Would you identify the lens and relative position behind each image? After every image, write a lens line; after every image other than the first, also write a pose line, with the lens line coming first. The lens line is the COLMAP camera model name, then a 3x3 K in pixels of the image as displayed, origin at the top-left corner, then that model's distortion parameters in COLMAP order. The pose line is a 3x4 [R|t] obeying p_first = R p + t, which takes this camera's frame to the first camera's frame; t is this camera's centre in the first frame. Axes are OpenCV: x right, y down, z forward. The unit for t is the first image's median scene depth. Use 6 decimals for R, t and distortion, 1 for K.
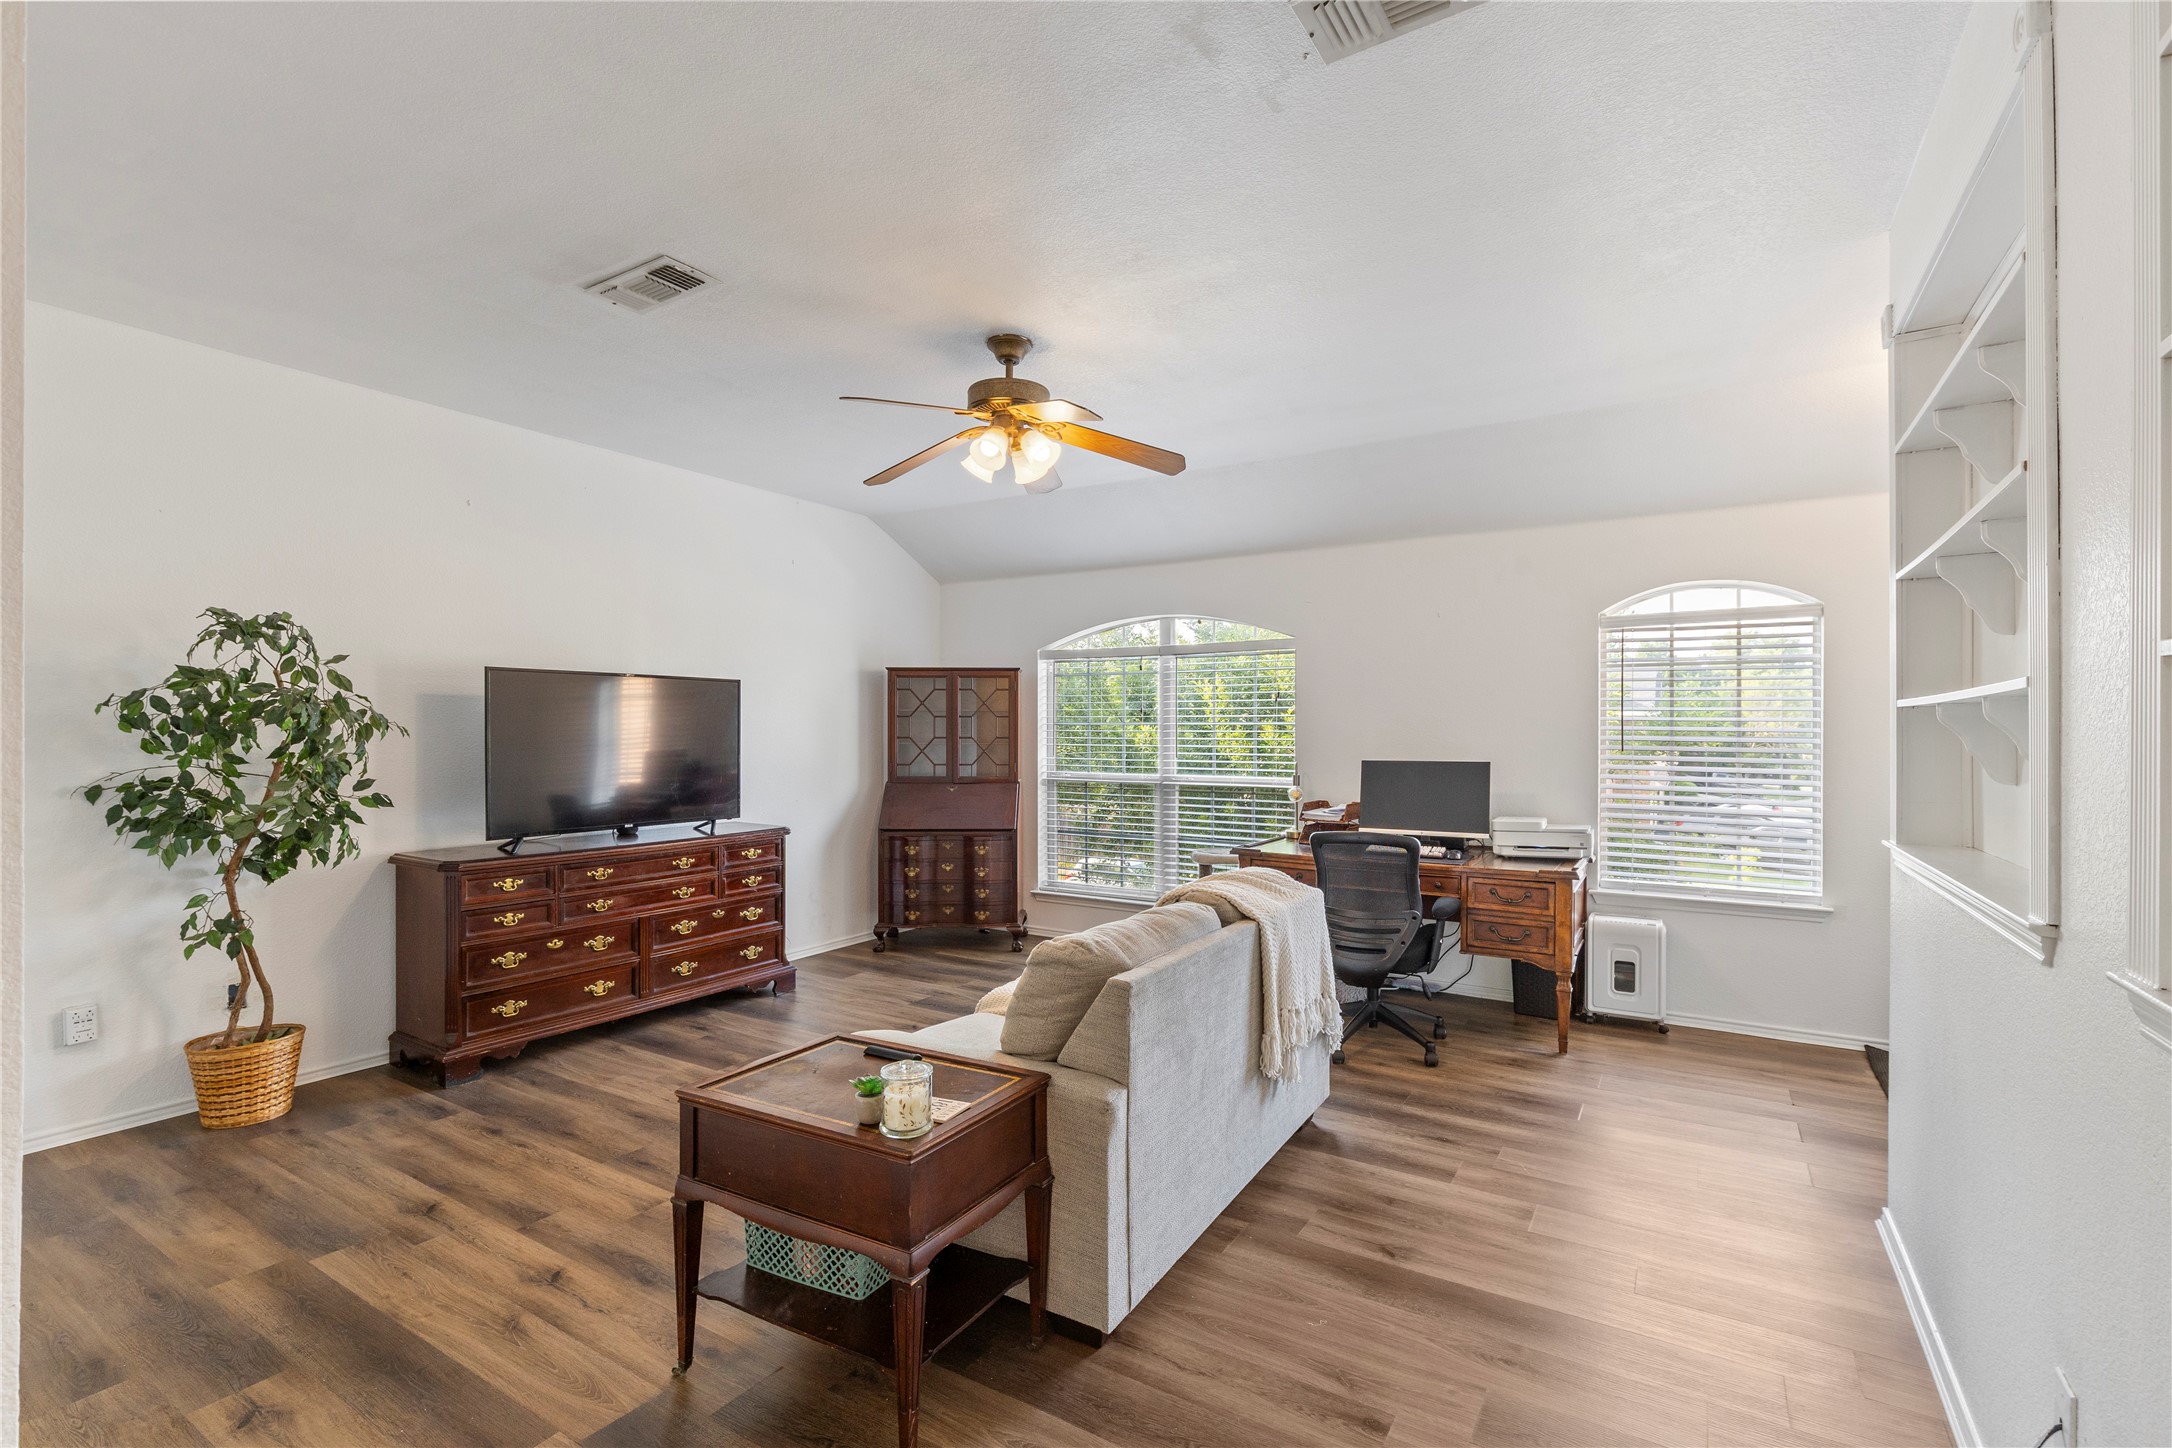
lens RADIAL K [[972.8, 0, 1086.0], [0, 972.8, 724.0], [0, 0, 1]] dist [0.000982, 0.000040]
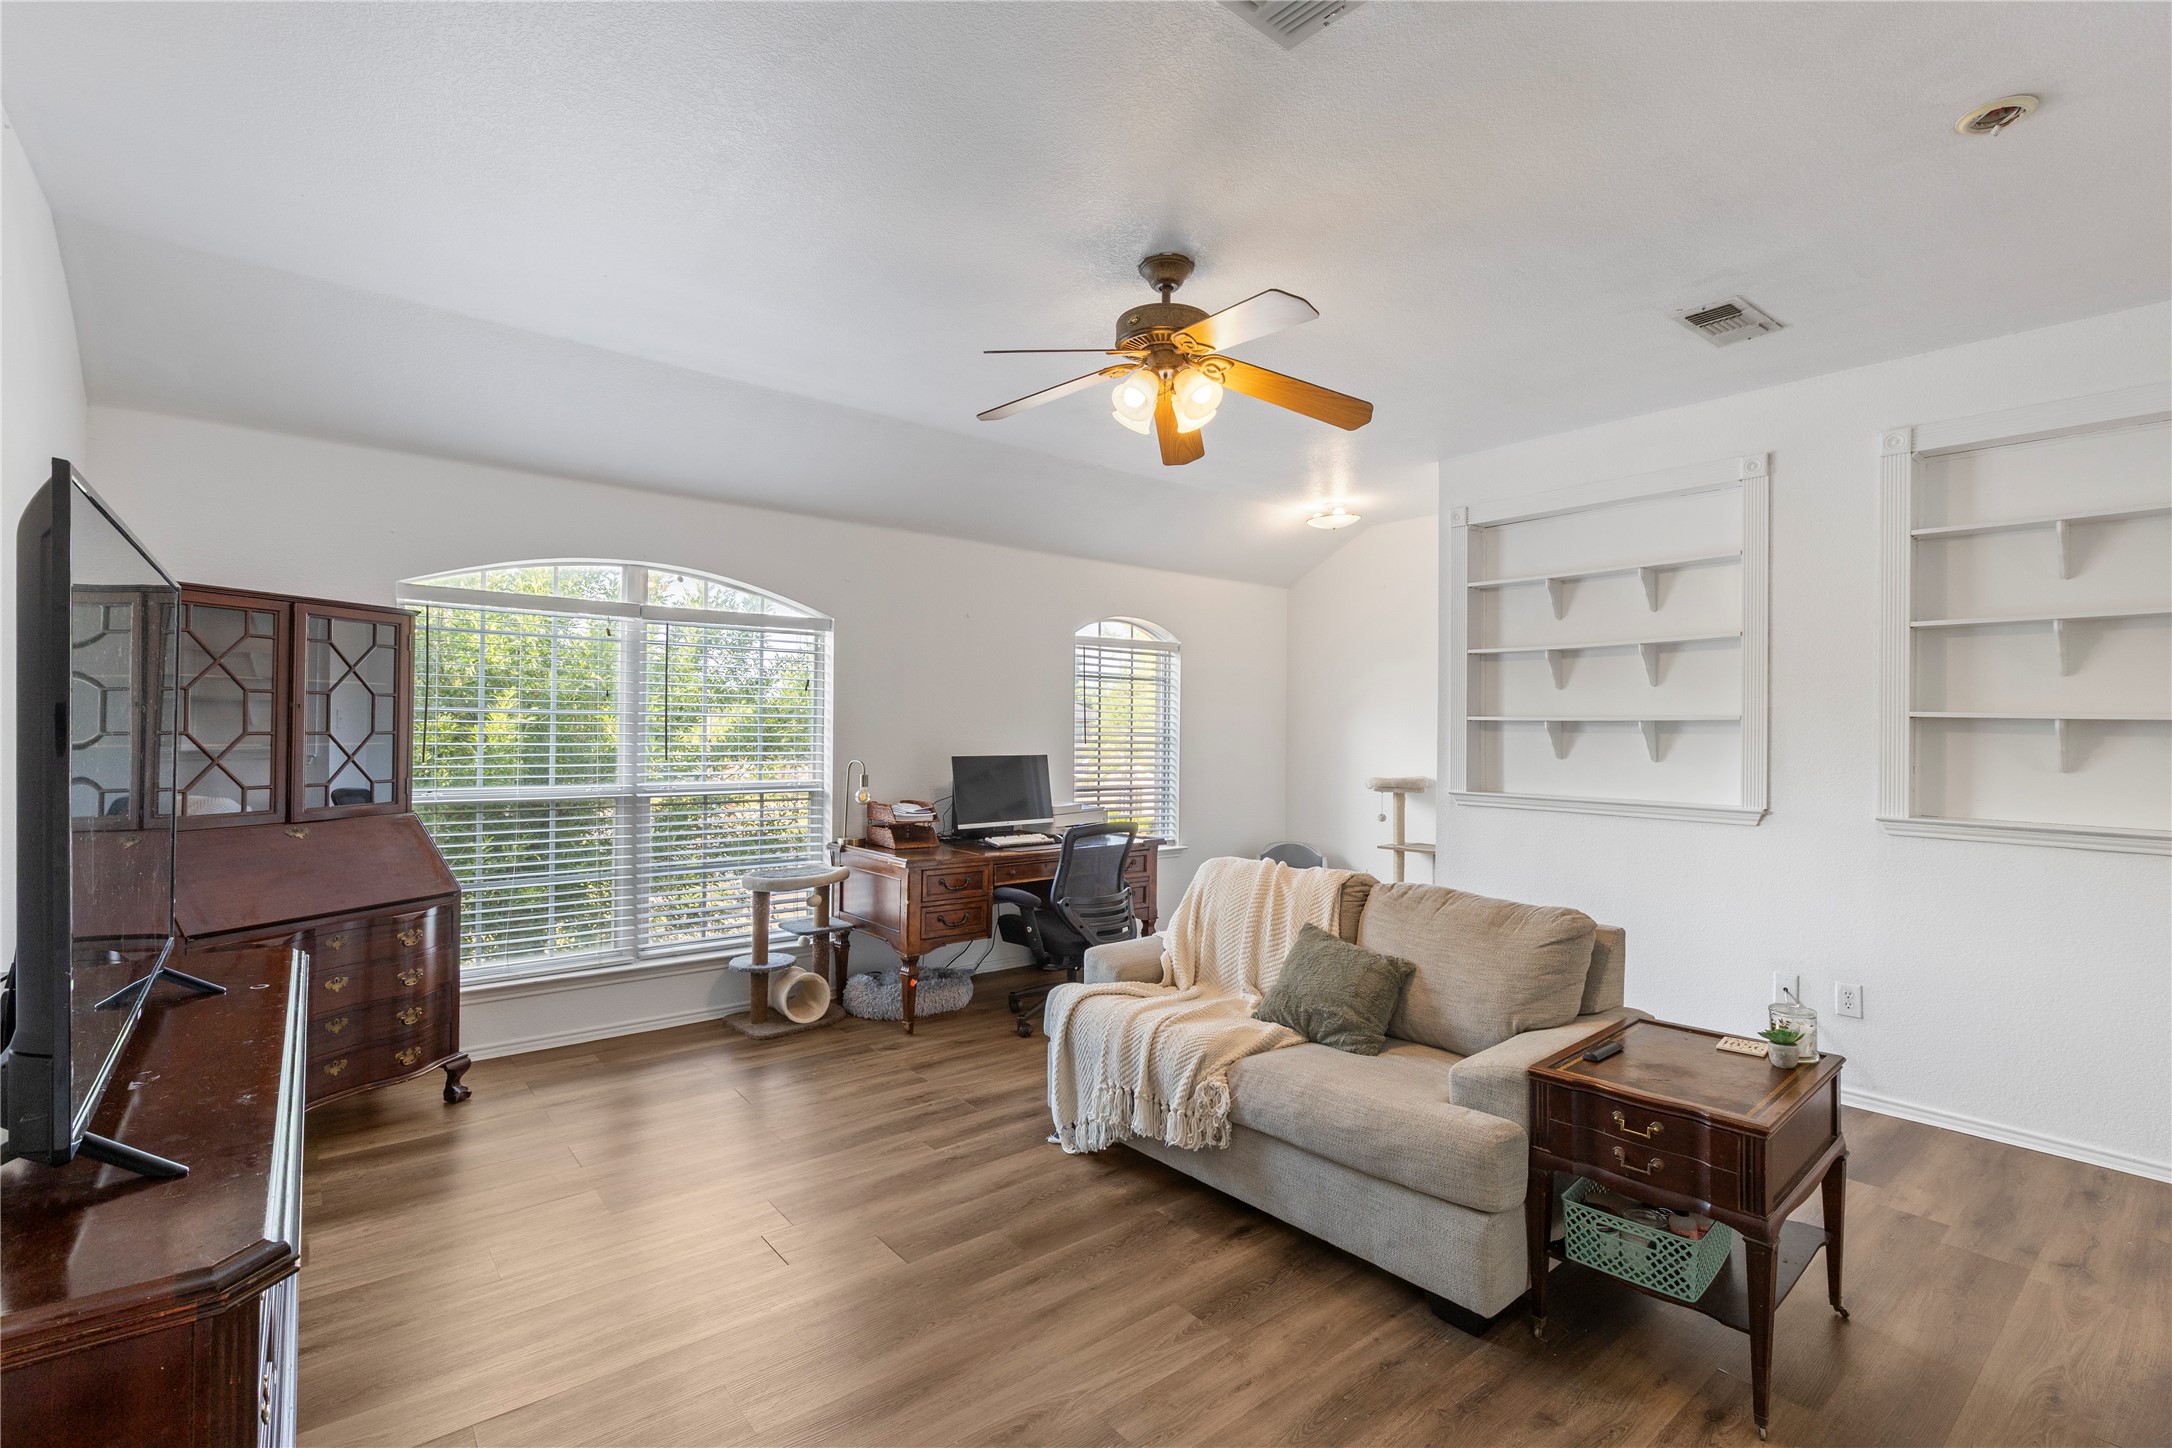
lens RADIAL K [[972.8, 0, 1086.0], [0, 972.8, 724.0], [0, 0, 1]] dist [0.000982, 0.000040]
pose [[0.308828, 0.006607, 0.951095, -0.658194], [-0.012355, 0.999919, -0.002935, 0.007111], [-0.951038, -0.010845, 0.308885, 0.596777]]
